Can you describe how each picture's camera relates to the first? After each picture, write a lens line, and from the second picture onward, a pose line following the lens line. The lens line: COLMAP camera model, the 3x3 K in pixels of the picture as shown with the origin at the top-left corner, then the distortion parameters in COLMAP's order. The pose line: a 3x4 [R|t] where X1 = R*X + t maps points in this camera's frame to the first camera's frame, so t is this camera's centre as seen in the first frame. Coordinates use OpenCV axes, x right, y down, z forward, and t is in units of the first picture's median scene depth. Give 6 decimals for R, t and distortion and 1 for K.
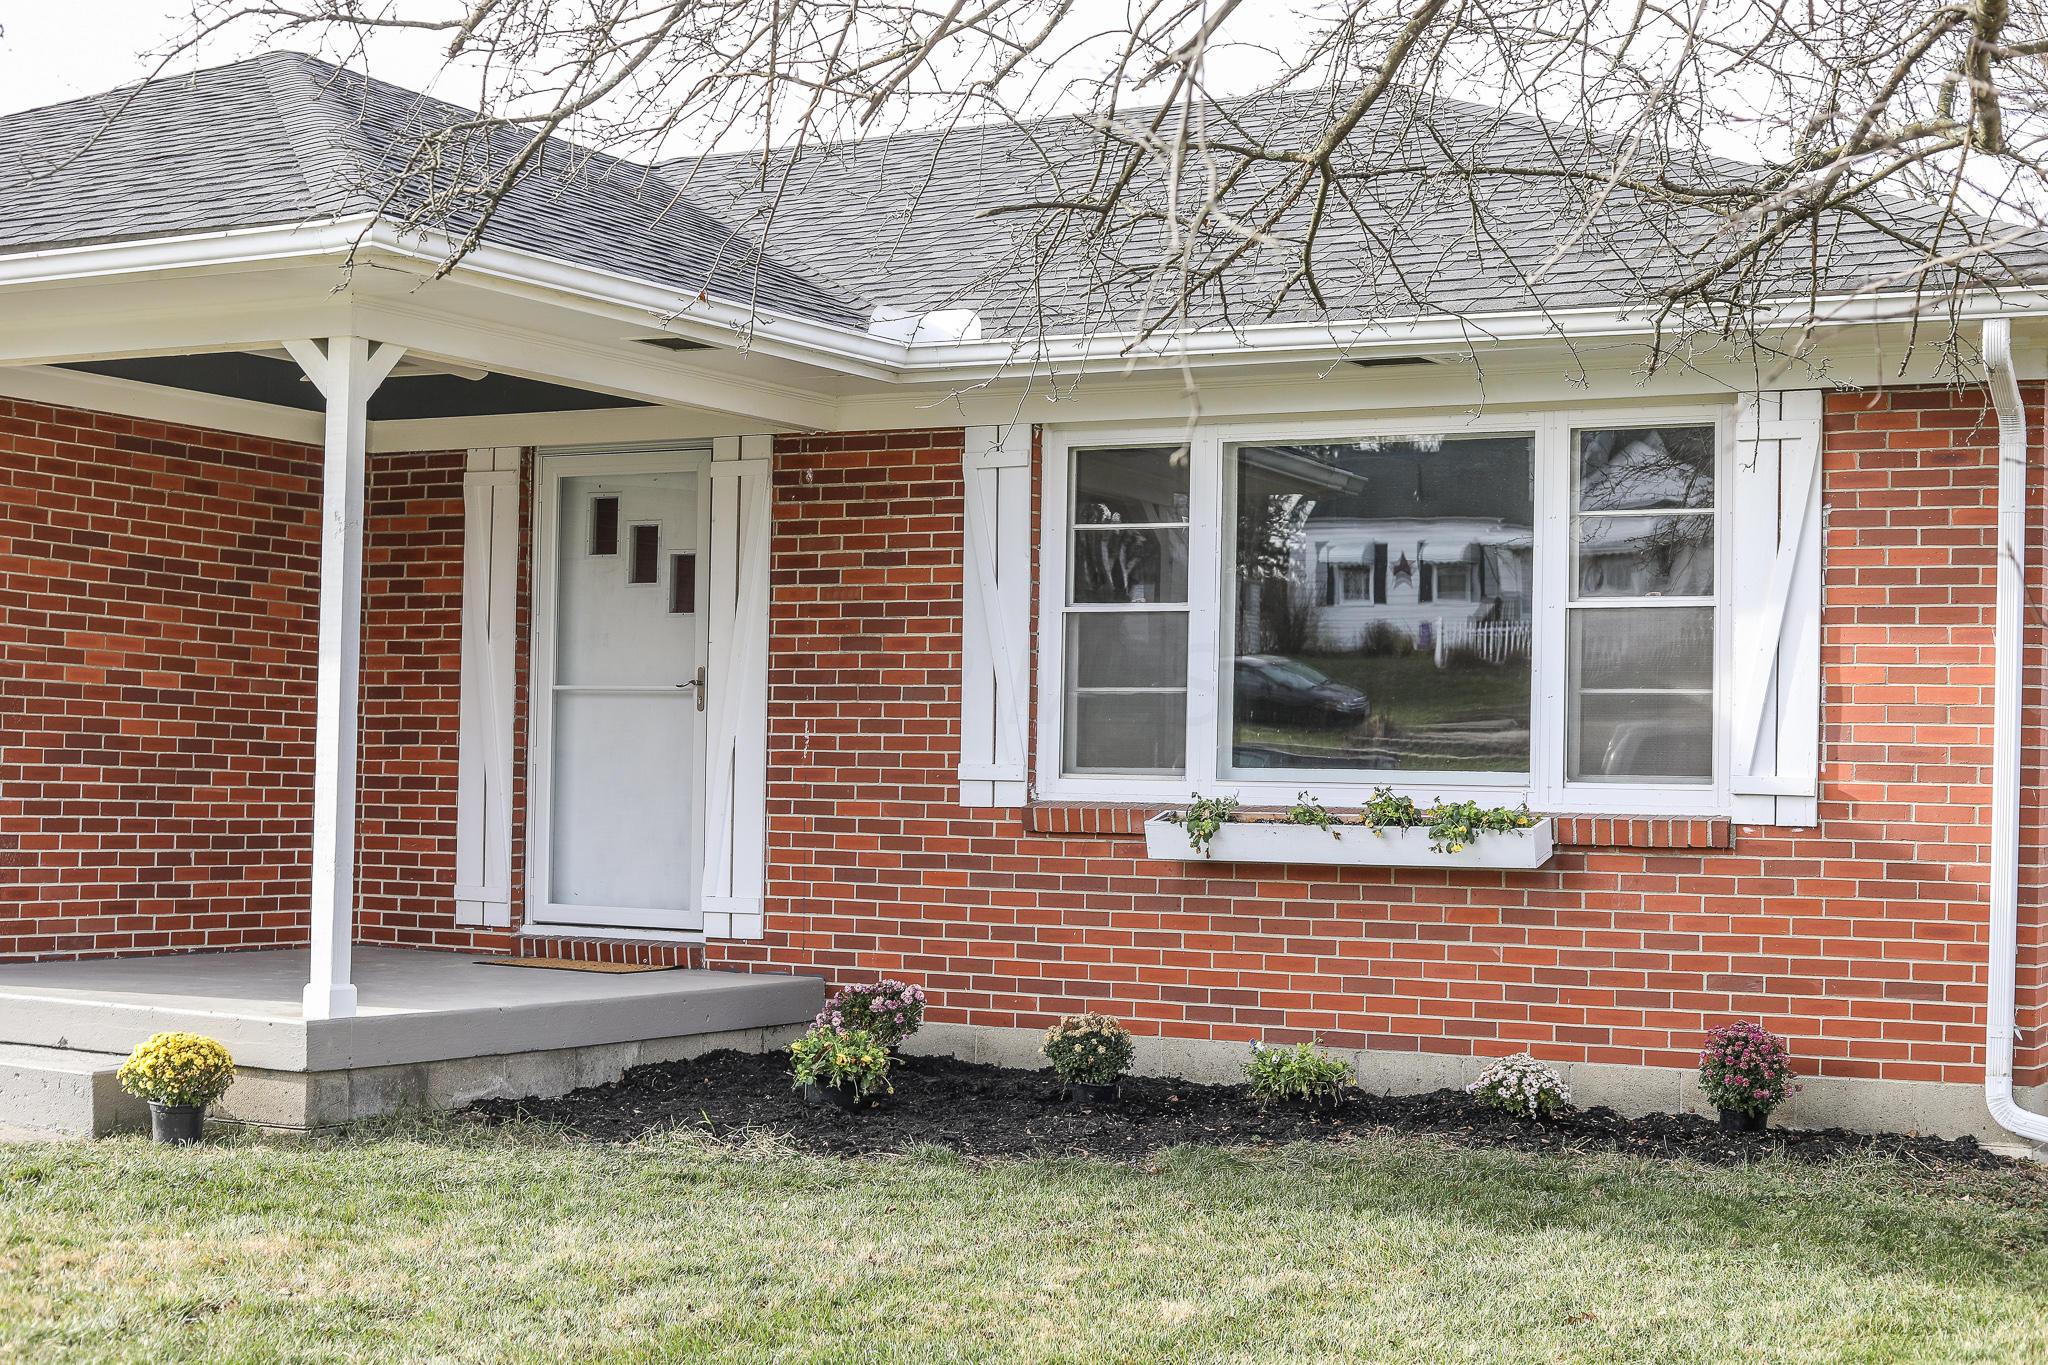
lens RADIAL K [[3049.3, 0, 1024.0], [0, 3049.3, 682.5], [0, 0, 1]] dist [-0.073357, -0.065157]
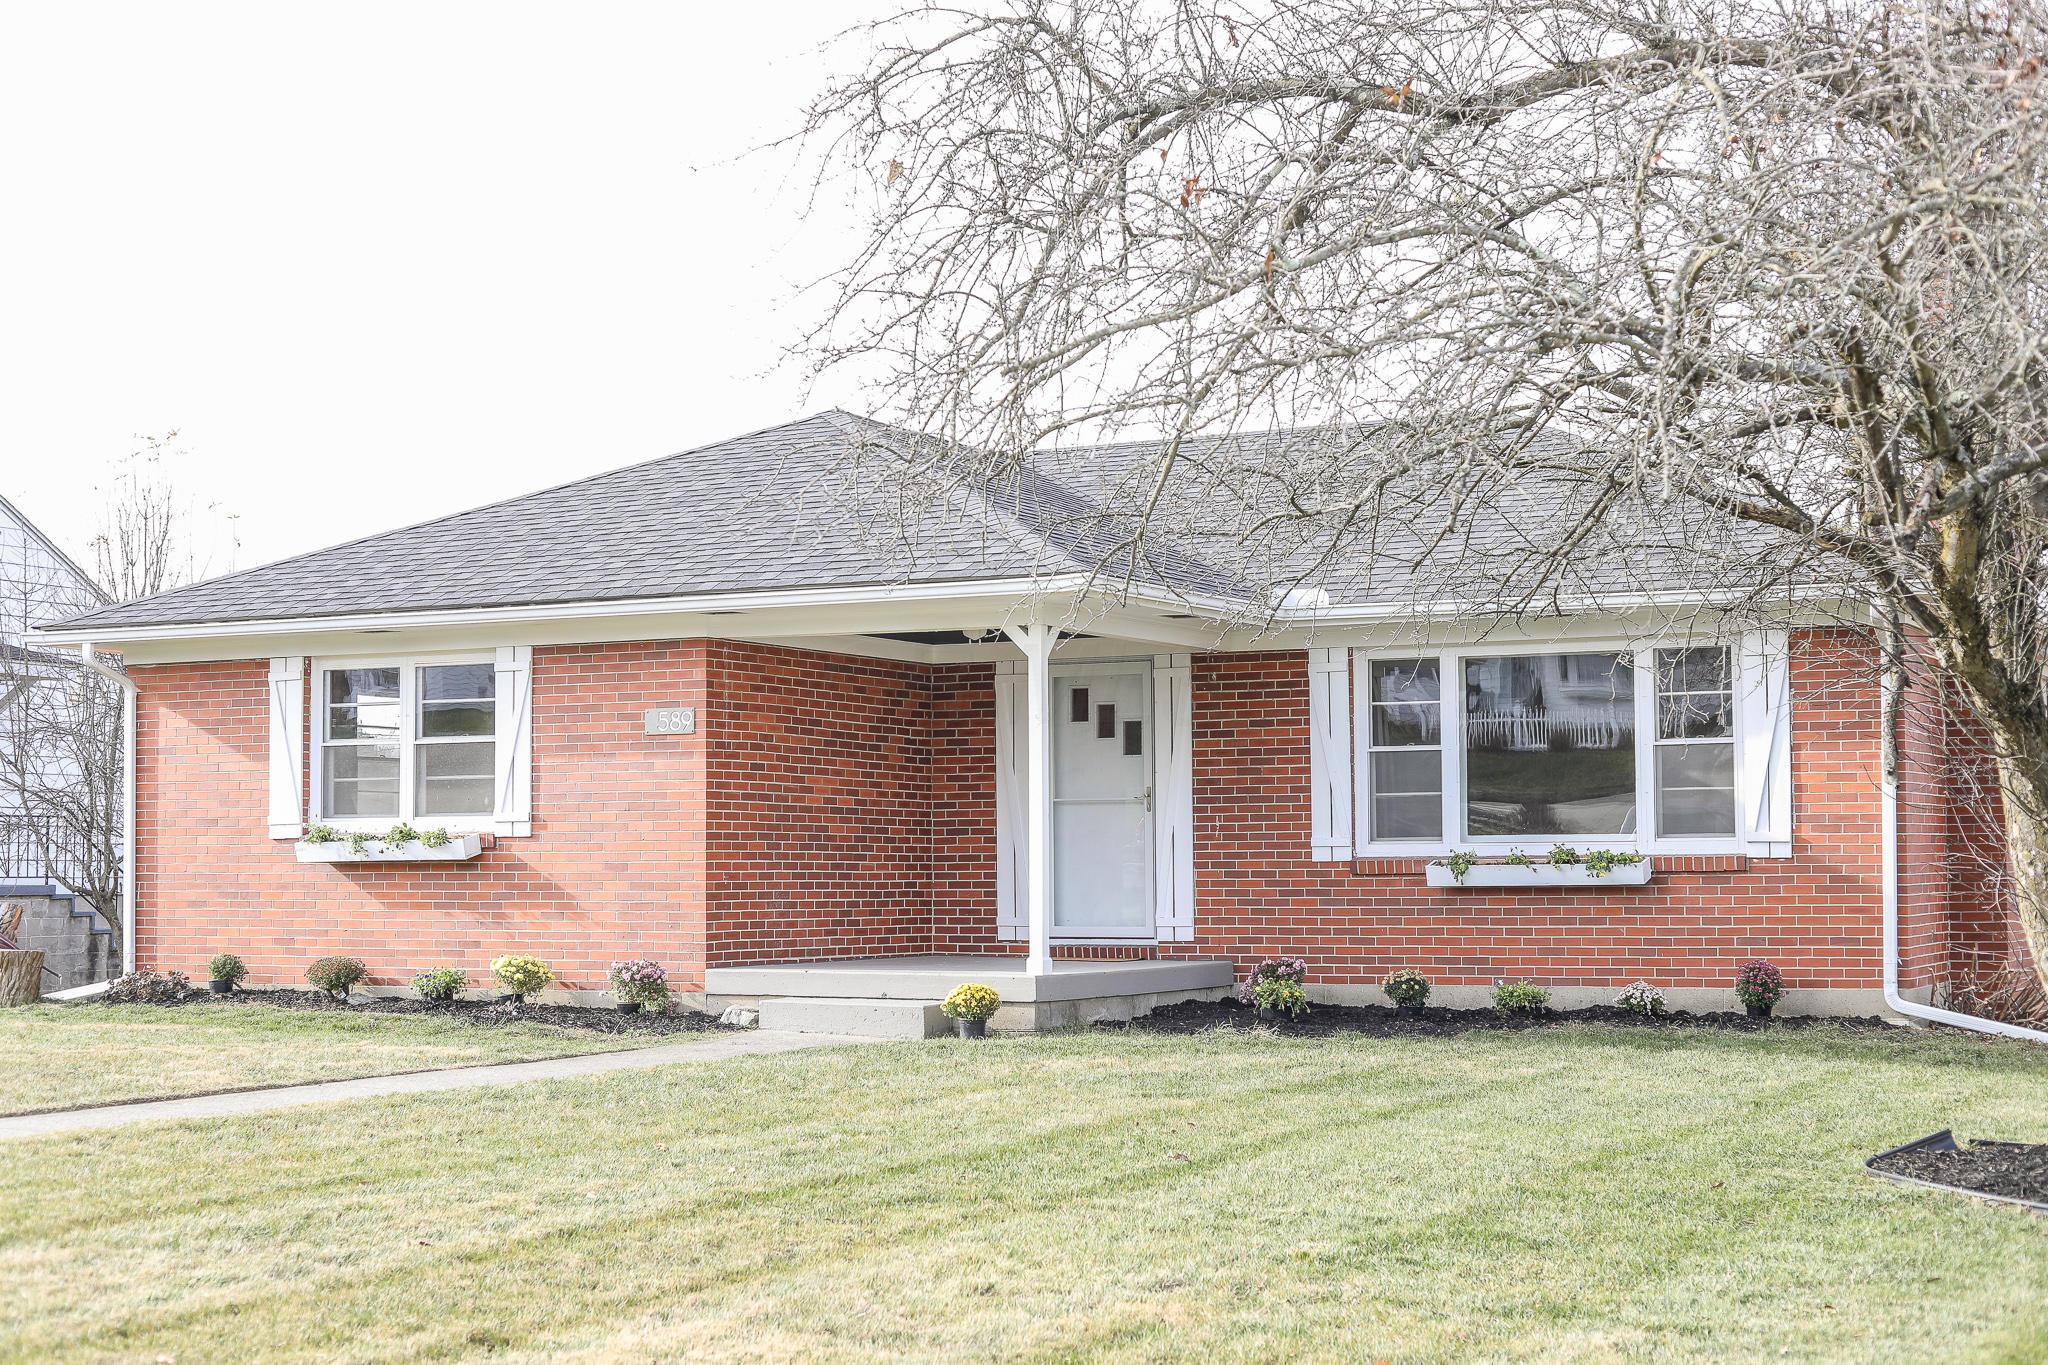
lens RADIAL K [[3049.3, 0, 1024.0], [0, 3049.3, 682.5], [0, 0, 1]] dist [-0.073357, -0.065157]
pose [[0.999364, -0.023747, 0.026587, -0.243852], [0.024502, 0.999295, -0.028437, -0.018236], [-0.025893, 0.029071, 0.999242, -0.812538]]
